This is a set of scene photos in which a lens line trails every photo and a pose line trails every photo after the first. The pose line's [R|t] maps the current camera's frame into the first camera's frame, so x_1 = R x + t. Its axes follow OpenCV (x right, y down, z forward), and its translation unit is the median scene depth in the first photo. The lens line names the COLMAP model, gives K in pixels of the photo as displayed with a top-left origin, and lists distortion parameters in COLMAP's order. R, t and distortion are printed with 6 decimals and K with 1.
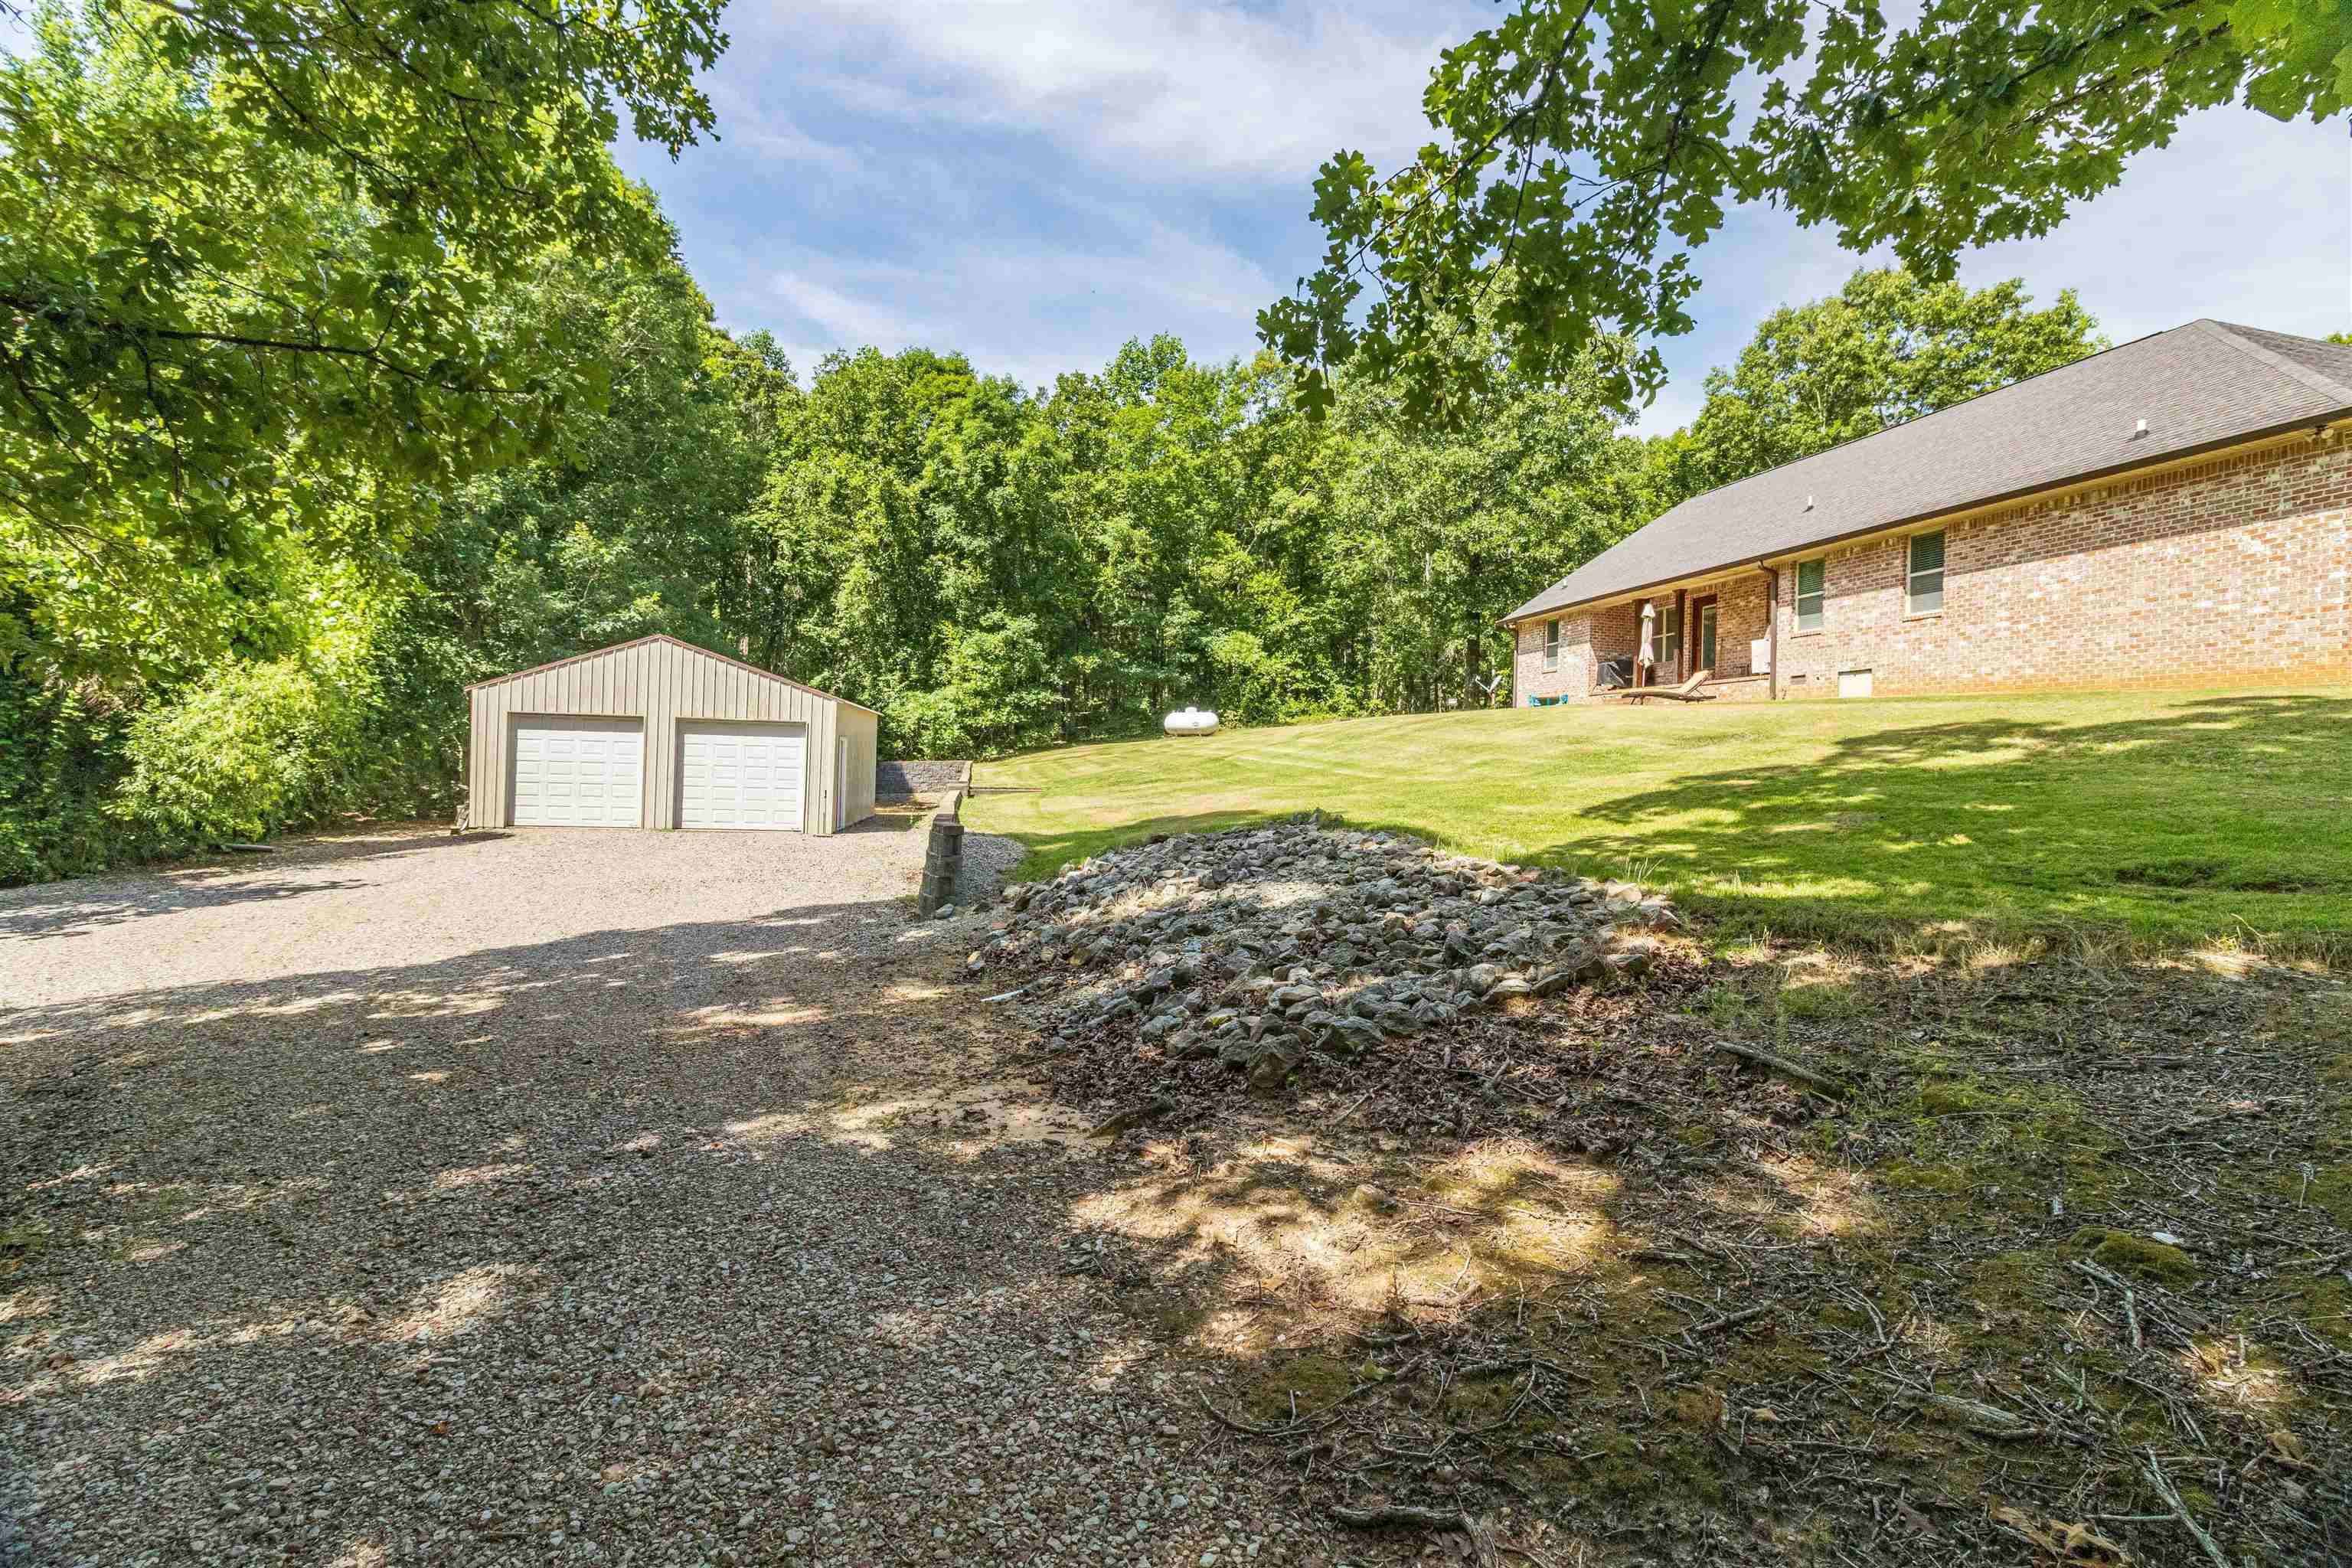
lens RADIAL K [[1111.7, 0, 1175.7], [0, 1111.7, 771.1], [0, 0, 1]] dist [0.000629, -0.000084]
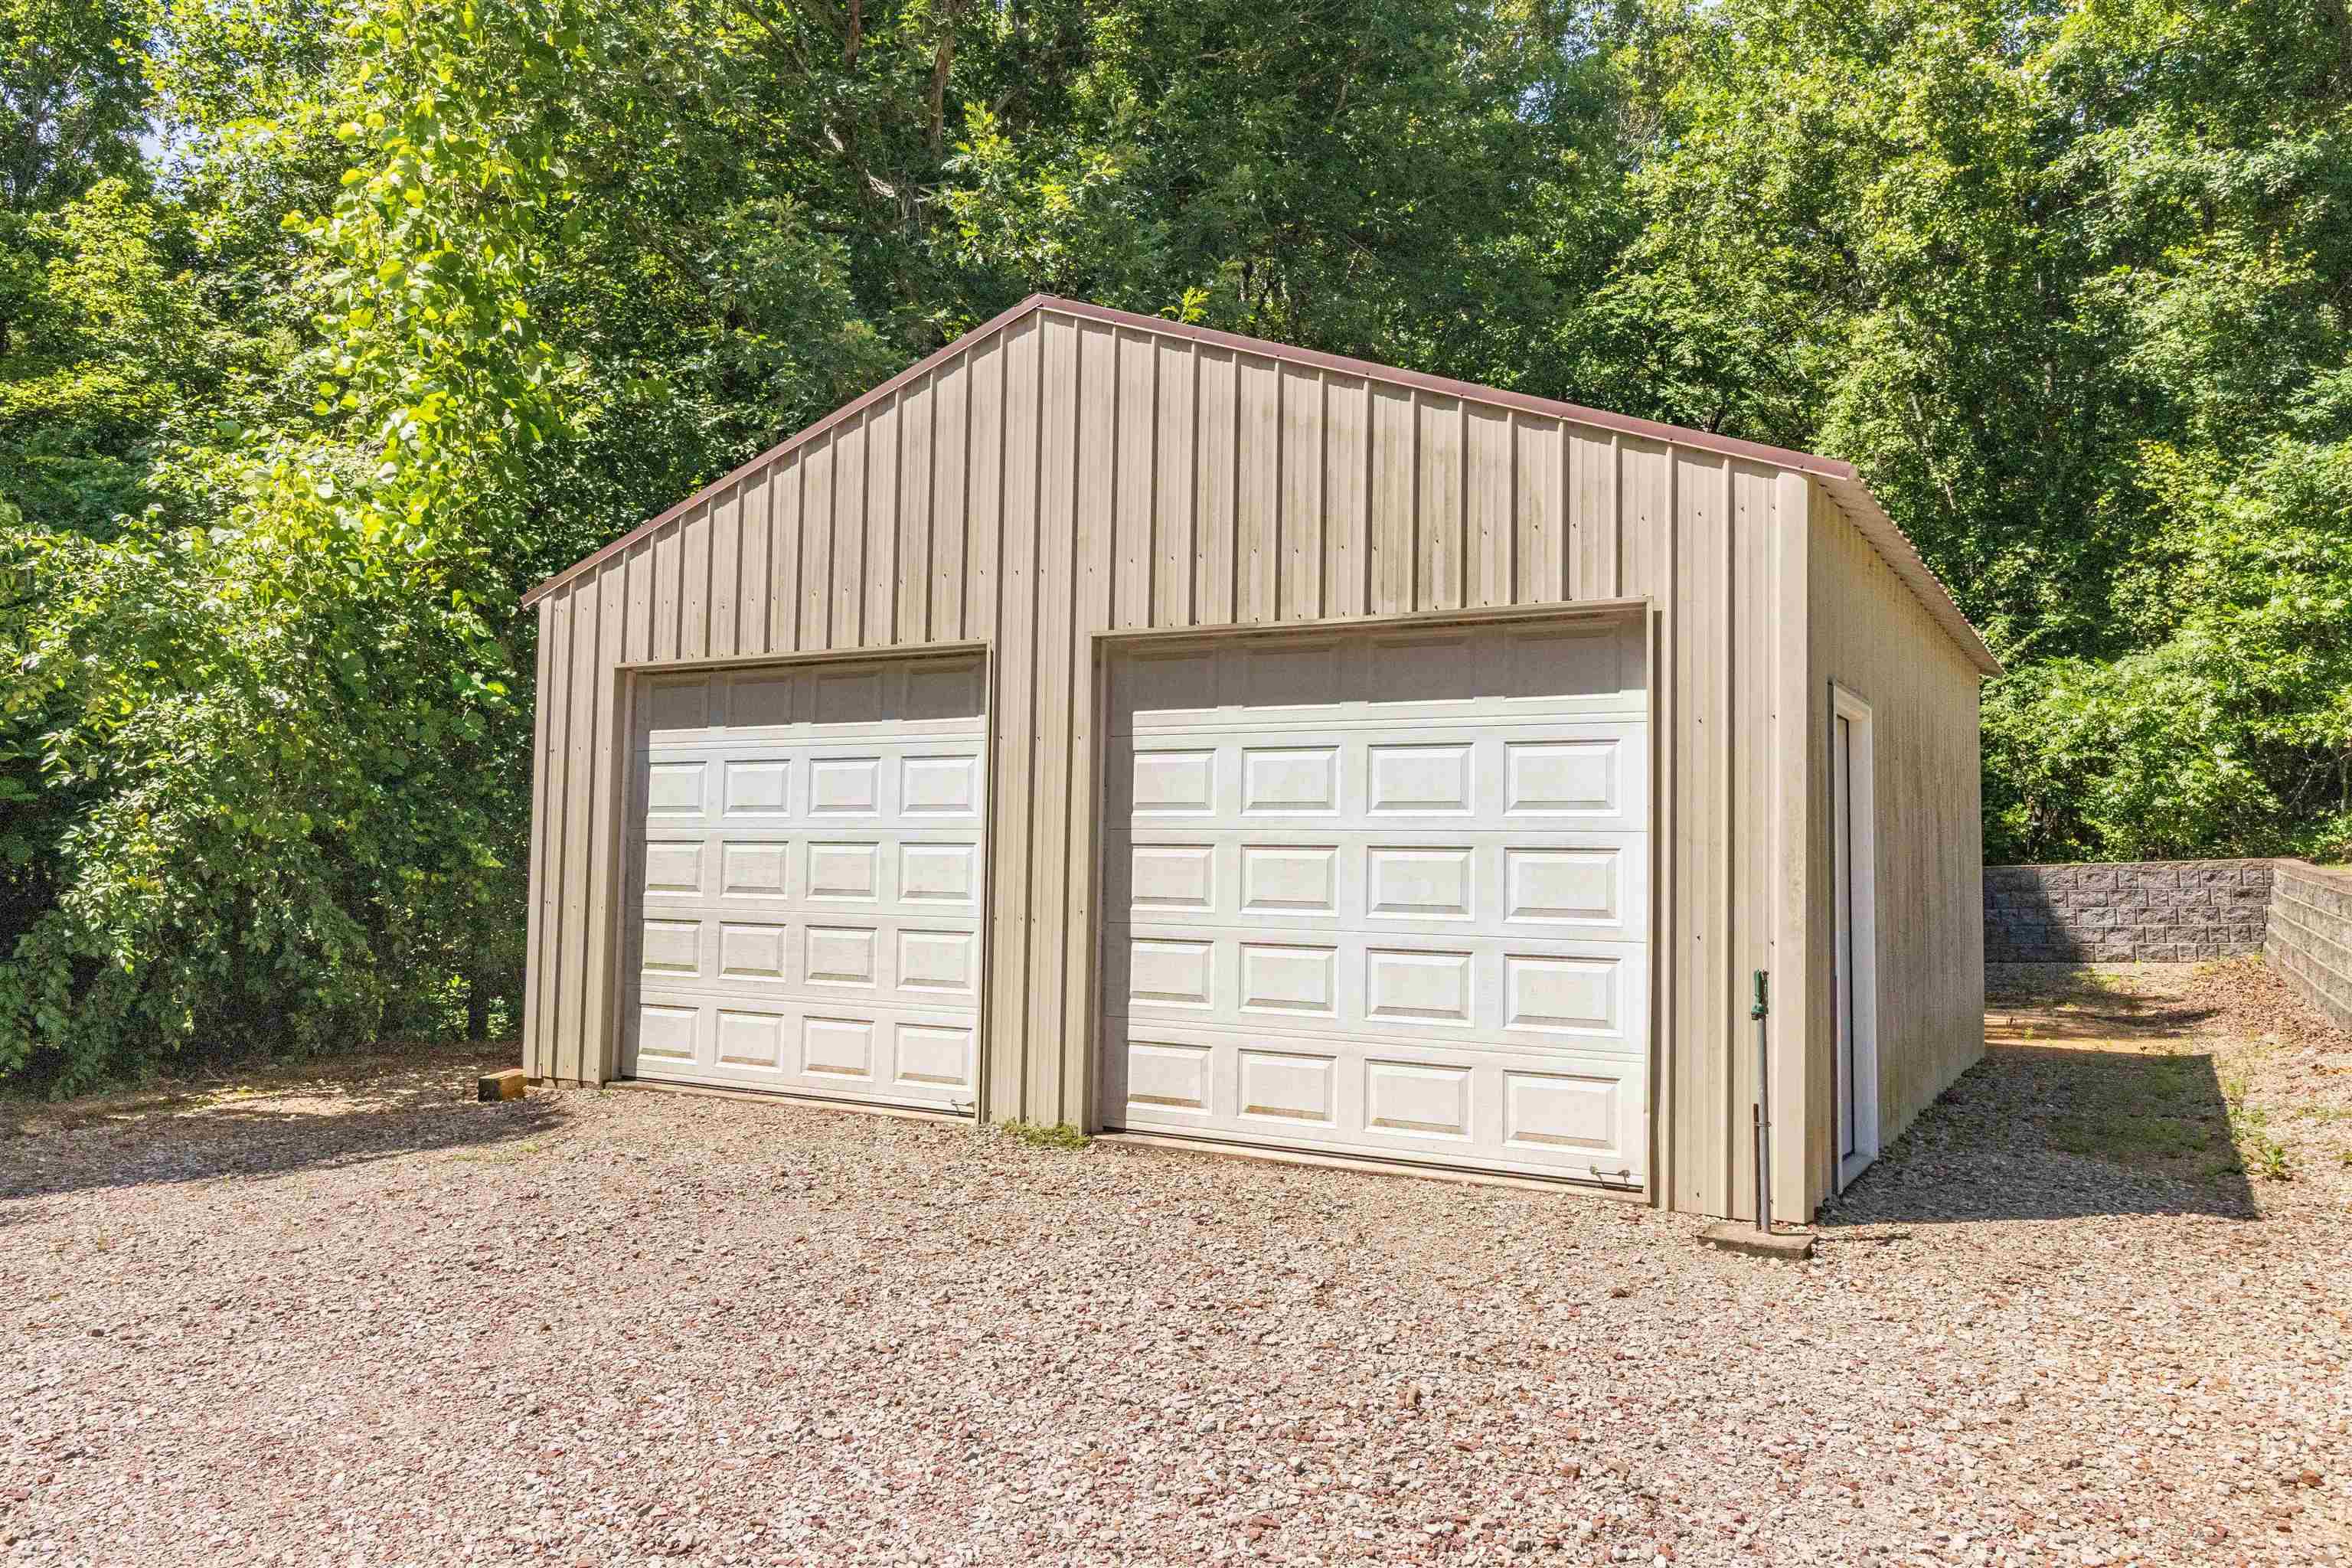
lens RADIAL K [[1677.1, 0, 1177.1], [0, 1677.1, 735.0], [0, 0, 1]] dist [0.002507, 0.002138]
pose [[0.783621, -0.064725, -0.617859, -0.135318], [0.000692, 0.994648, -0.103319, 0.004464], [0.621239, 0.080535, 0.779471, 0.448350]]
